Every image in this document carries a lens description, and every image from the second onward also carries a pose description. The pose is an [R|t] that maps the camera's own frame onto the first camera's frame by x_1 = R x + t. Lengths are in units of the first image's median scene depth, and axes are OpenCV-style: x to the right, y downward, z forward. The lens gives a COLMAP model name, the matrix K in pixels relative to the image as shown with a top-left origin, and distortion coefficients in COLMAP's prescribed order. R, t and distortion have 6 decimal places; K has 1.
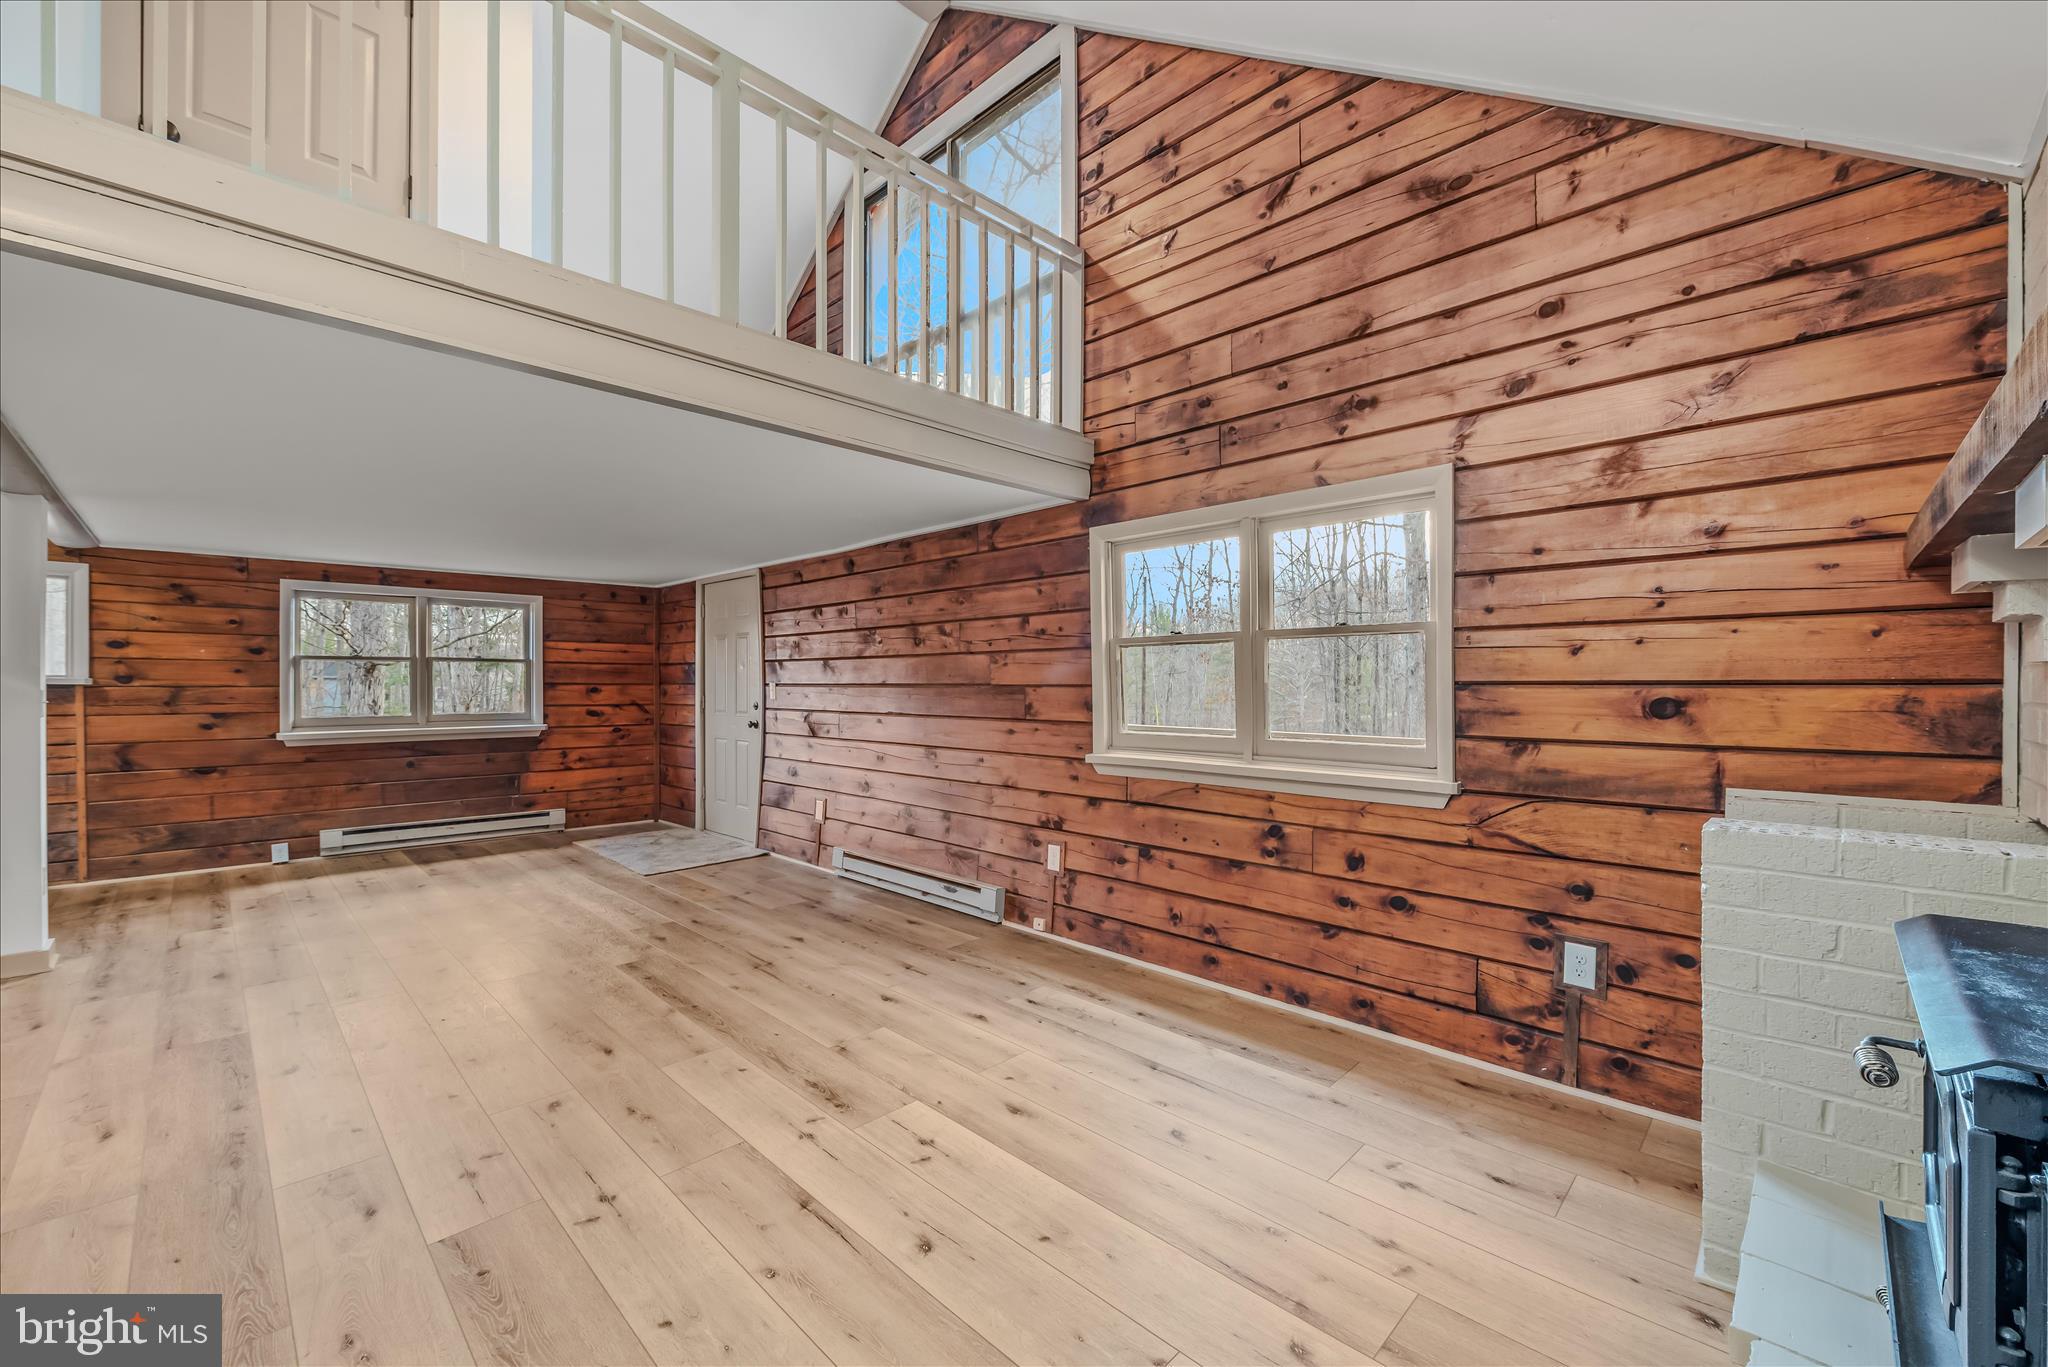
lens RADIAL K [[824.9, 0, 1031.8], [0, 824.9, 686.4], [0, 0, 1]] dist [-0.002677, 0.000255]
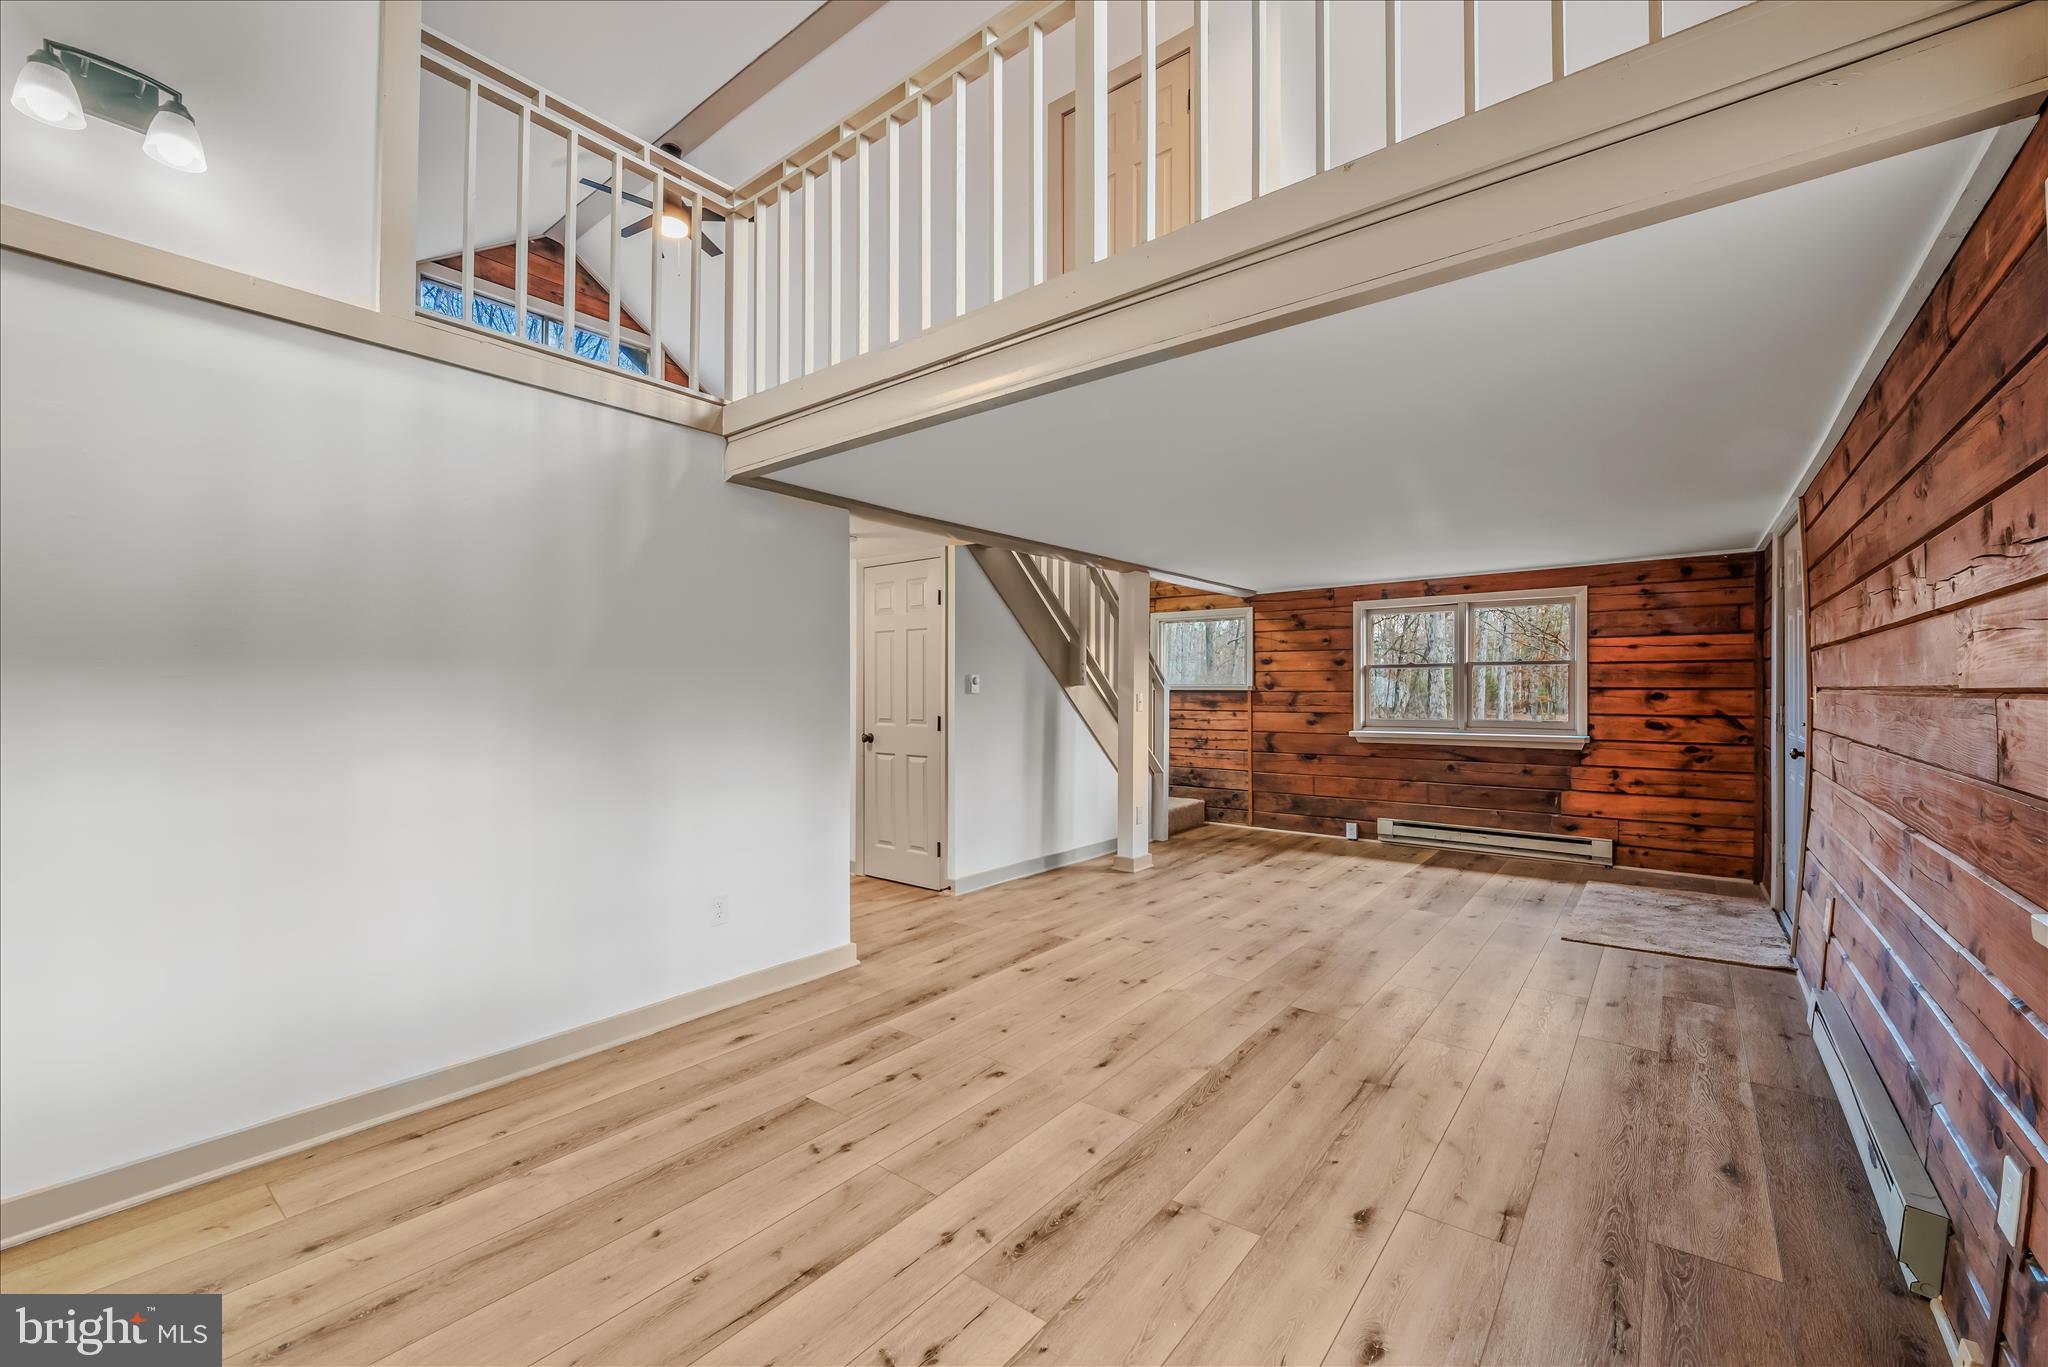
lens RADIAL K [[824.9, 0, 1031.0], [0, 824.9, 681.1], [0, 0, 1]] dist [-0.002677, 0.000255]
pose [[0.107177, -0.012887, -0.994156, 0.225472], [-0.000530, 0.999915, -0.013019, 0.000596], [0.994240, 0.001922, 0.107162, 0.401336]]
